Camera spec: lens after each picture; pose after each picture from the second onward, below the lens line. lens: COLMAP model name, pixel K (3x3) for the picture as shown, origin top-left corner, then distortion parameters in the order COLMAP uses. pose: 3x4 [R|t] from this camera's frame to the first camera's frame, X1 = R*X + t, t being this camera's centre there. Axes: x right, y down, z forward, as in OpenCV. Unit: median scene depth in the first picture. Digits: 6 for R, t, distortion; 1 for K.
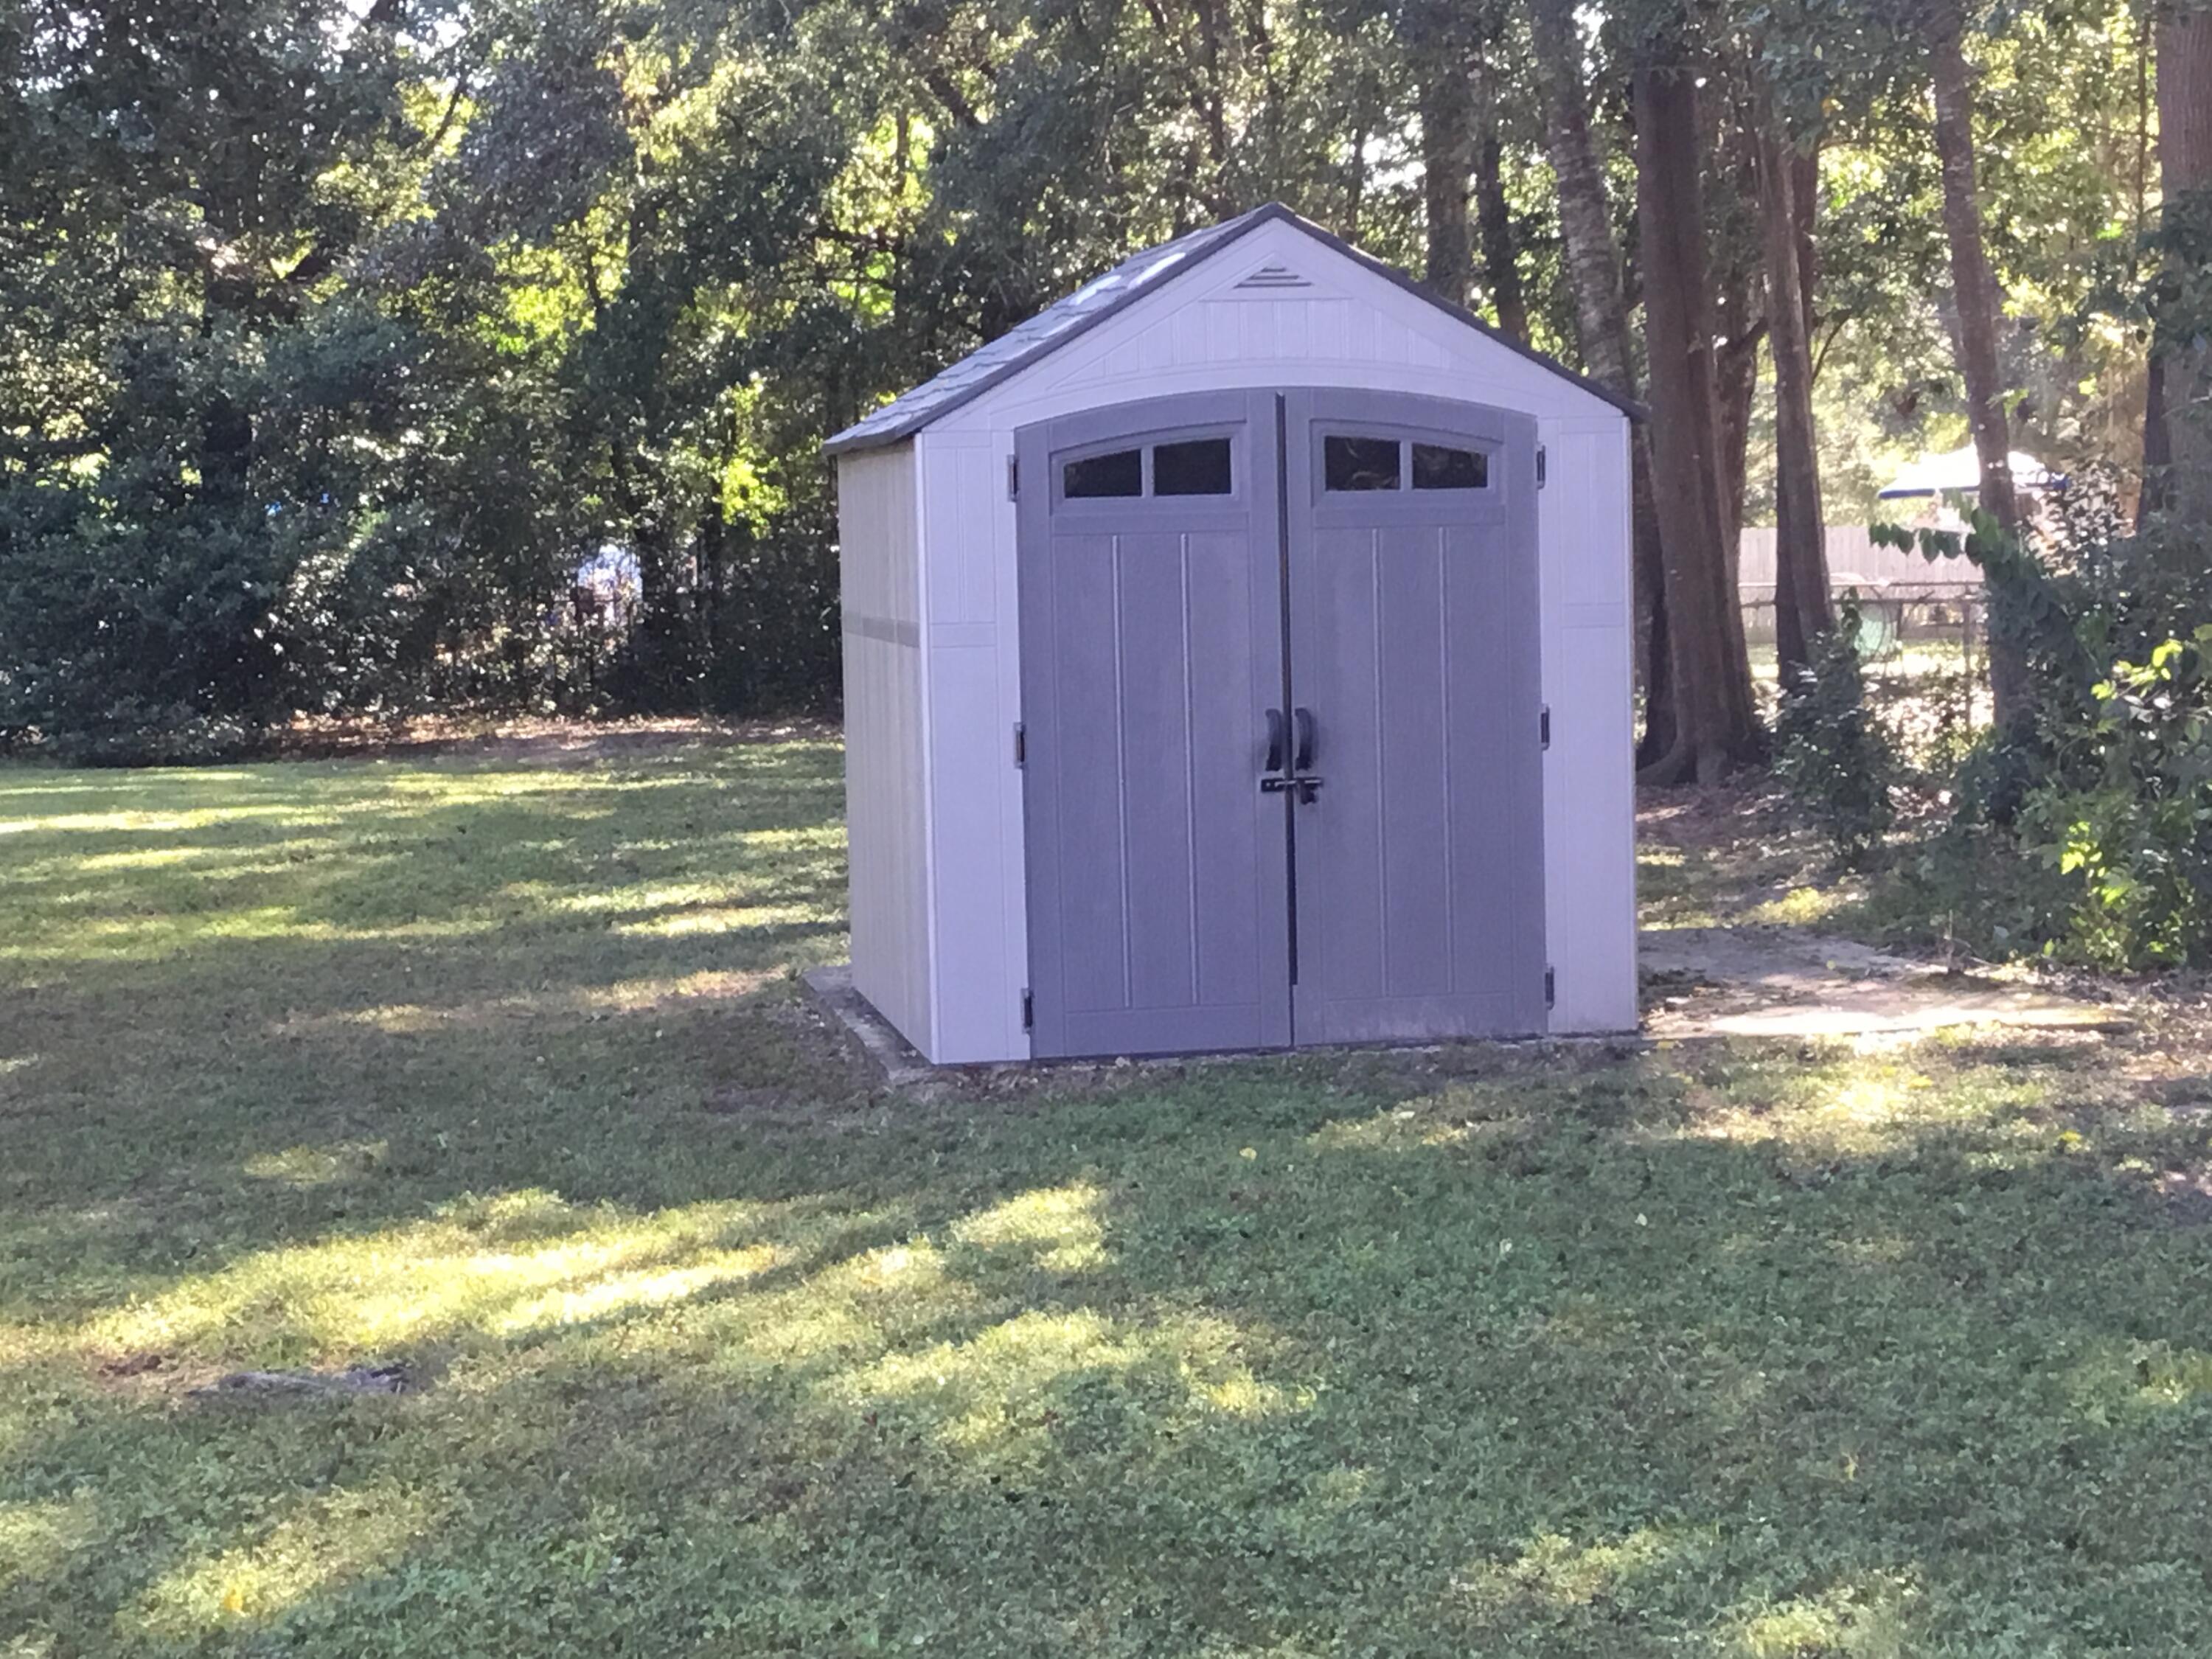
lens RADIAL K [[4081.6, 0, 1106.0], [0, 4081.6, 829.5], [0, 0, 1]] dist [0.164979, 0.074150]
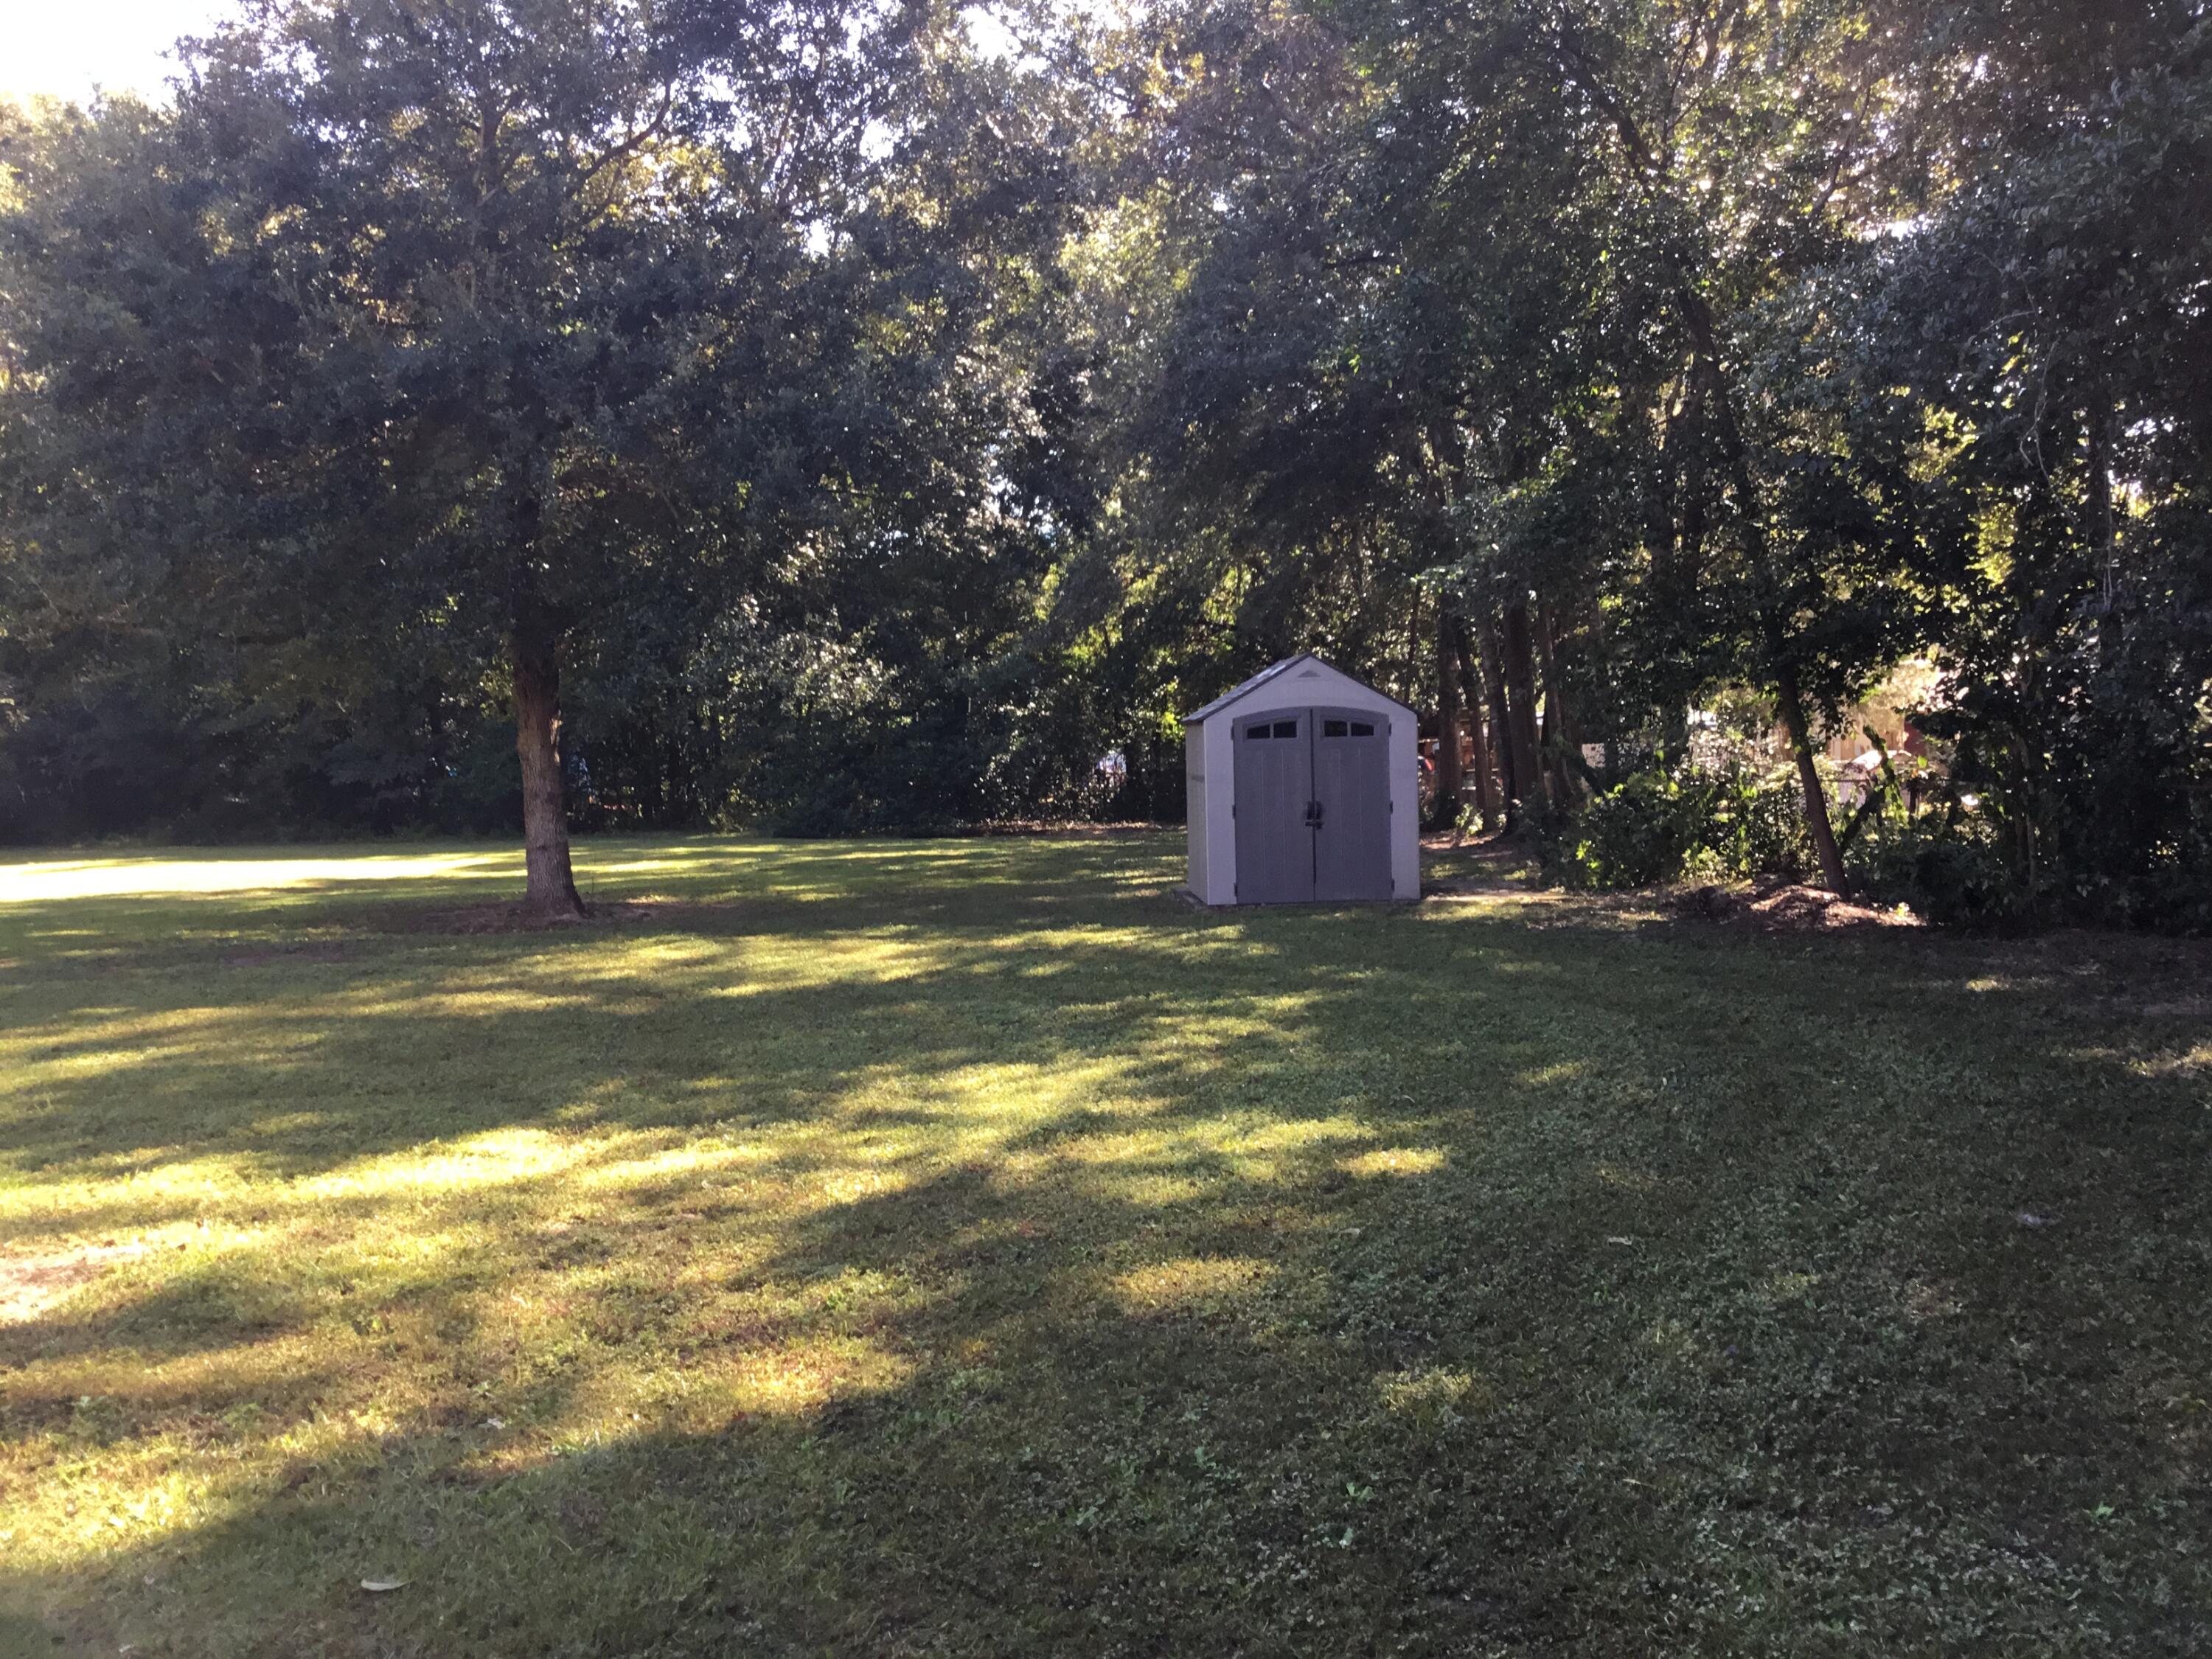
lens RADIAL K [[2007.3, 0, 1106.0], [0, 2007.3, 829.5], [0, 0, 1]] dist [-0.003637, -0.000610]
pose [[0.992450, 0.005249, -0.122541, 0.035900], [-0.008876, 0.999538, -0.029071, 0.020316], [0.122332, 0.029939, 0.992038, -0.308528]]
